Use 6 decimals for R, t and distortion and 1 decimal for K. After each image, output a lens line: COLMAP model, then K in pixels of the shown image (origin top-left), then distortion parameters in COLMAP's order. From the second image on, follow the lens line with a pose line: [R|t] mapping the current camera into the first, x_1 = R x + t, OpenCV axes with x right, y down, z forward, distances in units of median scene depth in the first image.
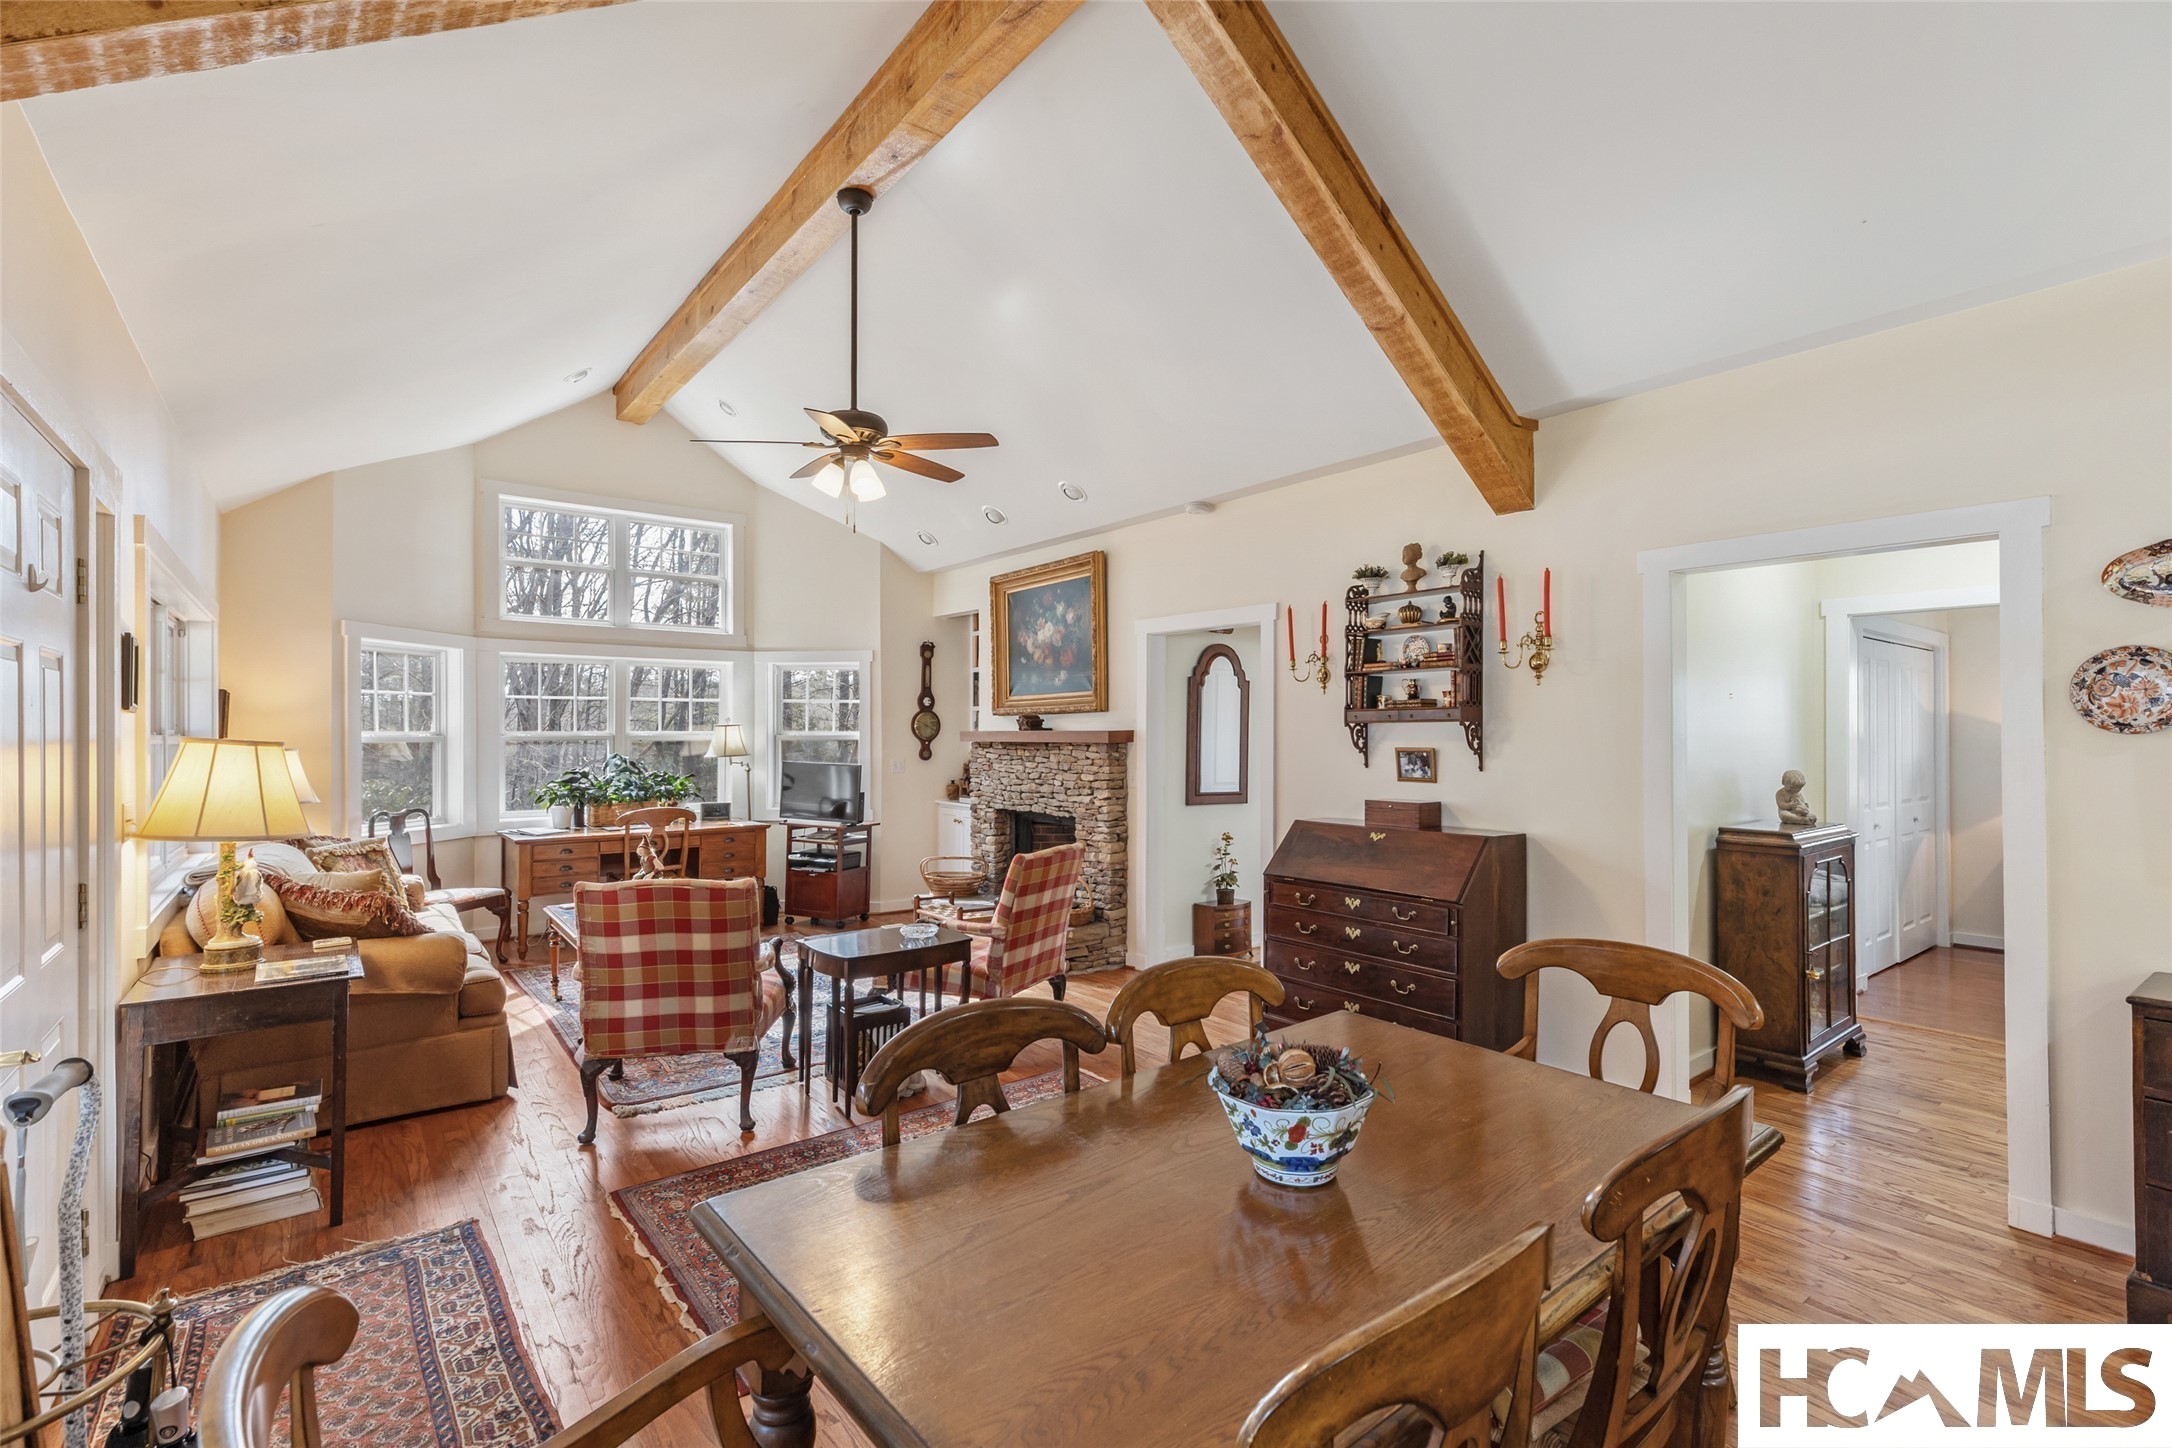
lens RADIAL K [[975.2, 0, 1093.9], [0, 975.2, 717.4], [0, 0, 1]] dist [0.006815, -0.001497]
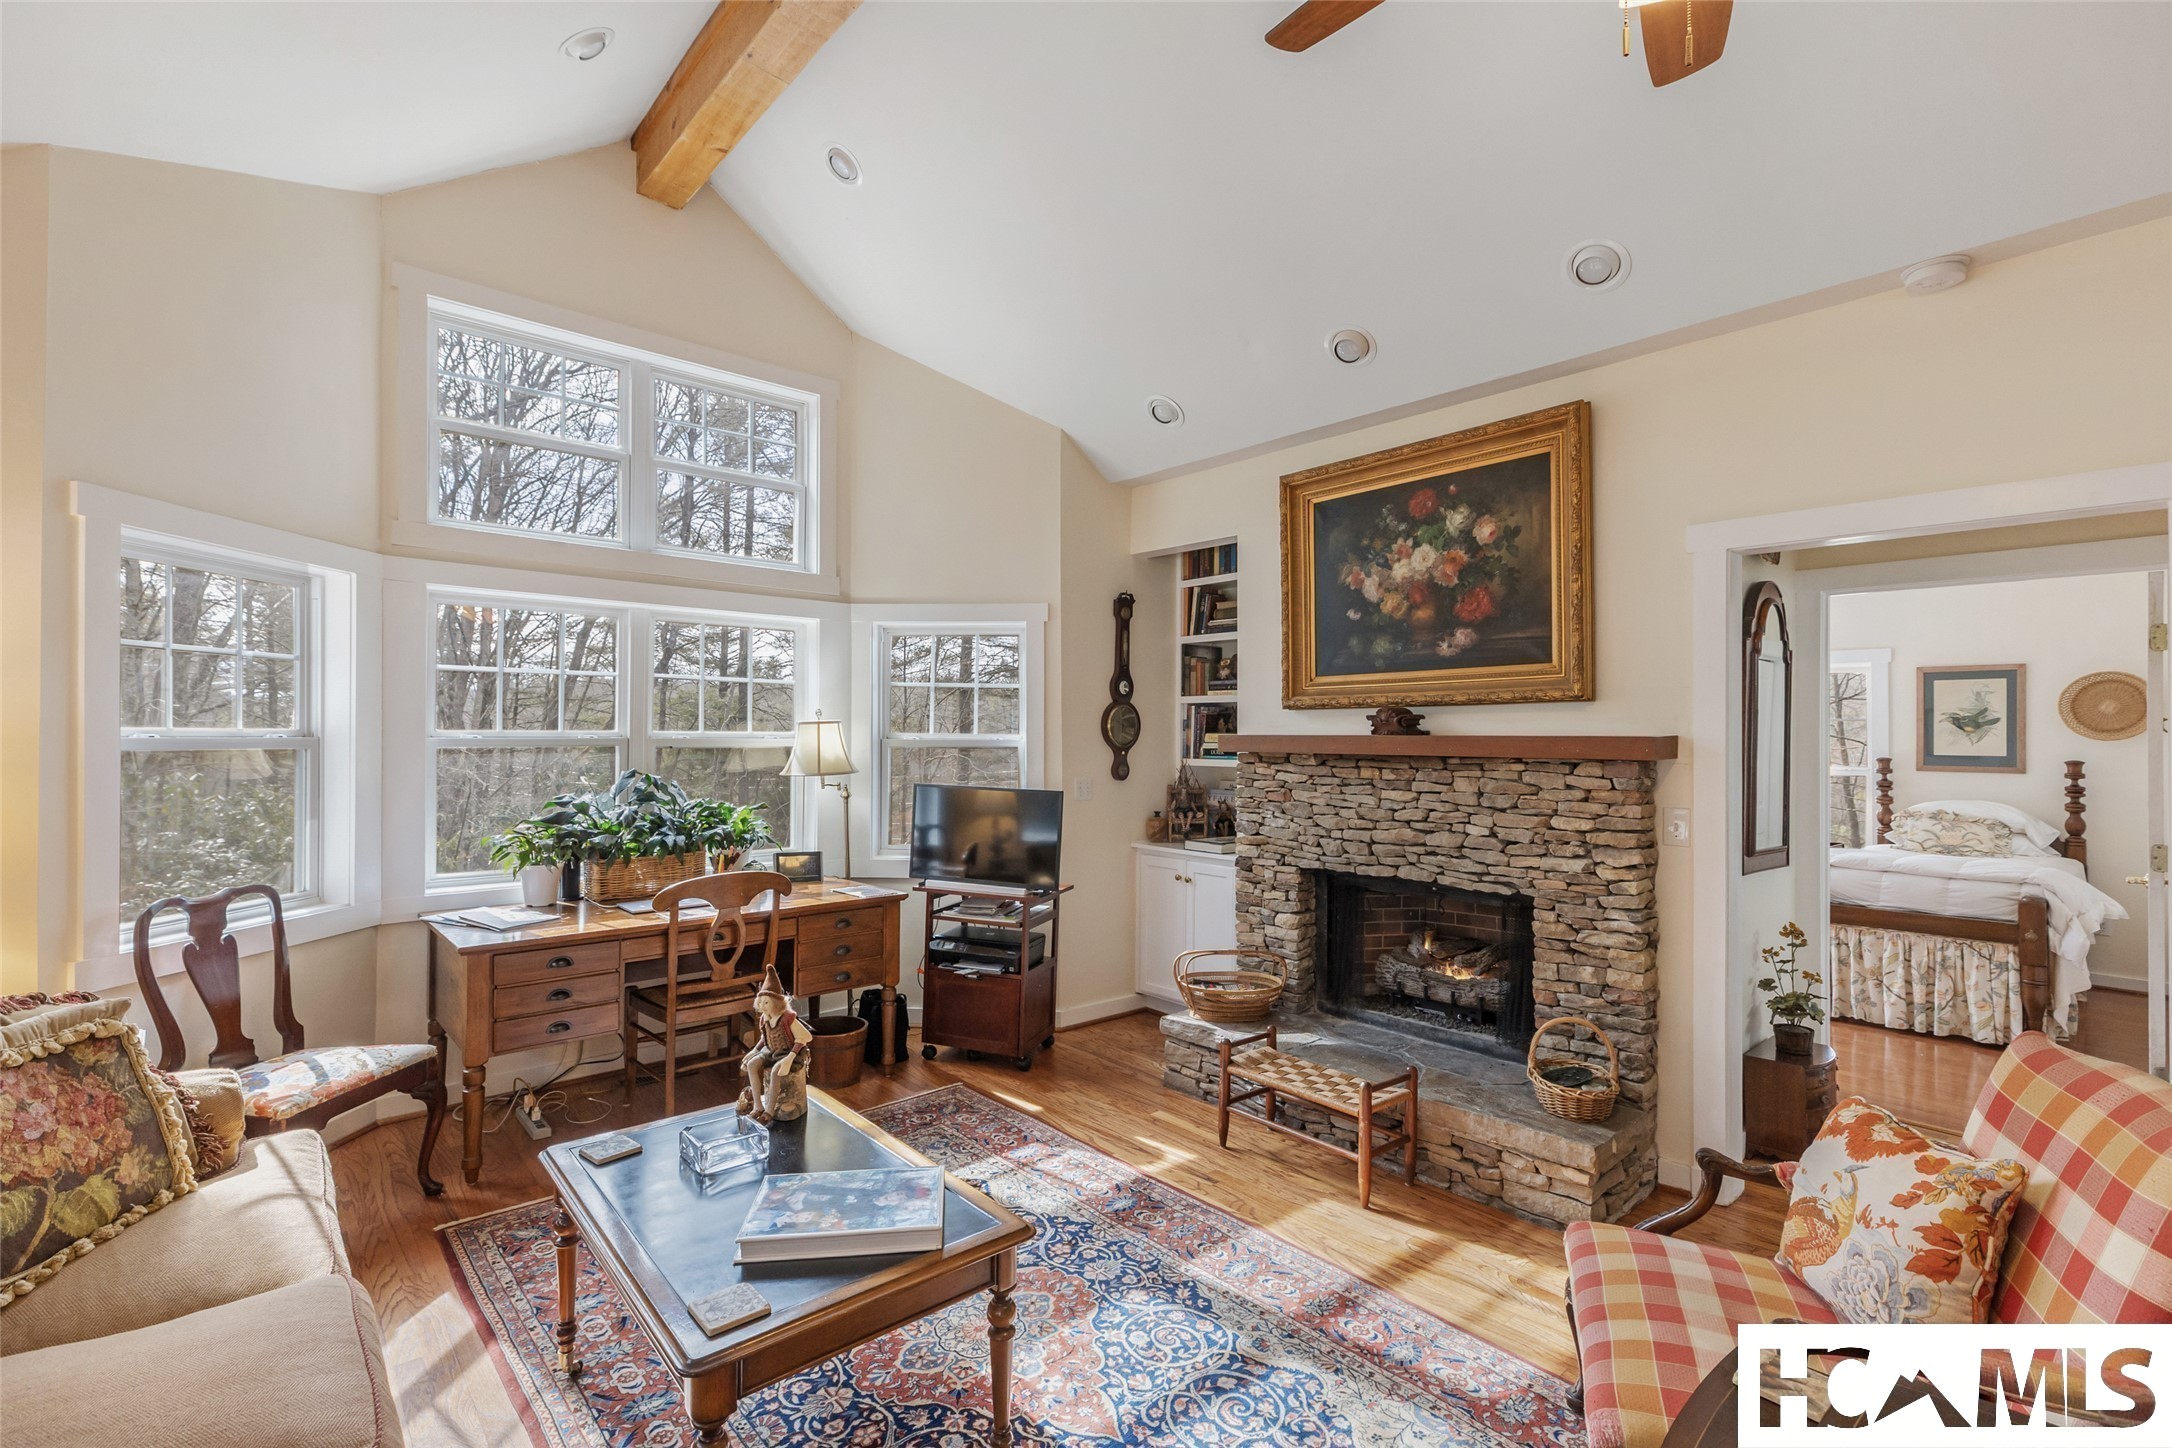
lens RADIAL K [[975.2, 0, 1083.9], [0, 975.2, 722.4], [0, 0, 1]] dist [0.006815, -0.001497]
pose [[0.998567, 0.007746, 0.052945, -0.279150], [-0.007803, 0.999969, 0.000881, 0.007356], [-0.052936, -0.001293, 0.998597, 0.449810]]
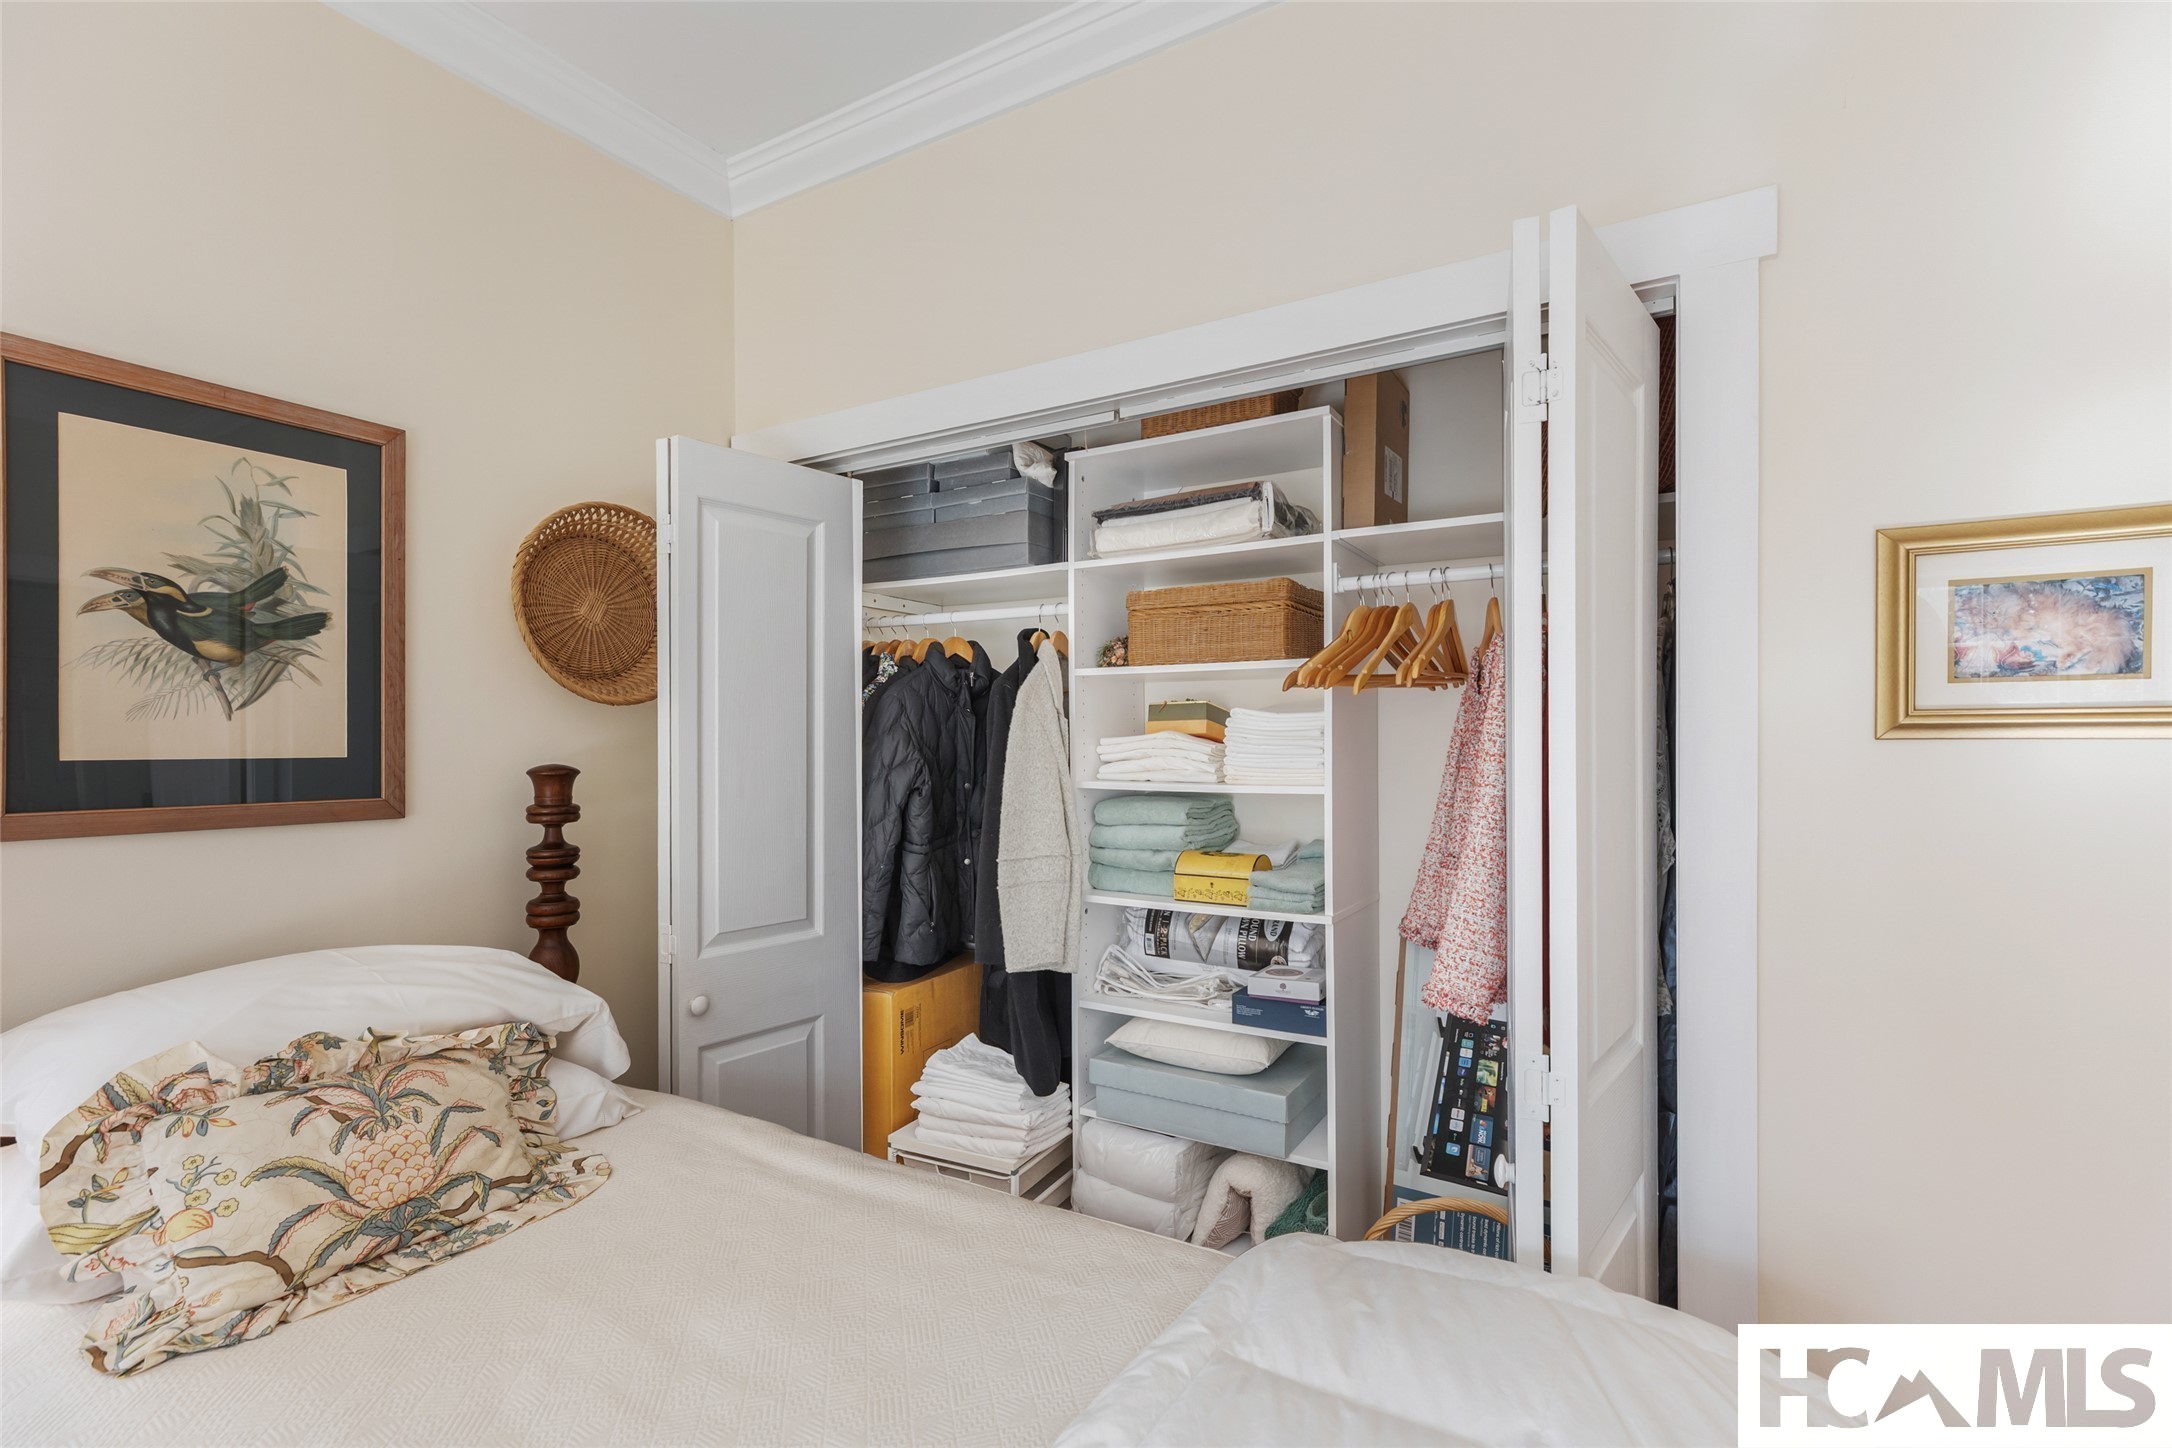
lens RADIAL K [[975.2, 0, 1078.9], [0, 975.2, 754.5], [0, 0, 1]] dist [0.006815, -0.001497]
pose [[-0.346352, -0.009764, 0.938054, 0.341523], [-0.014289, 0.999885, 0.005132, 0.028420], [-0.937996, -0.011626, -0.346452, 1.240710]]
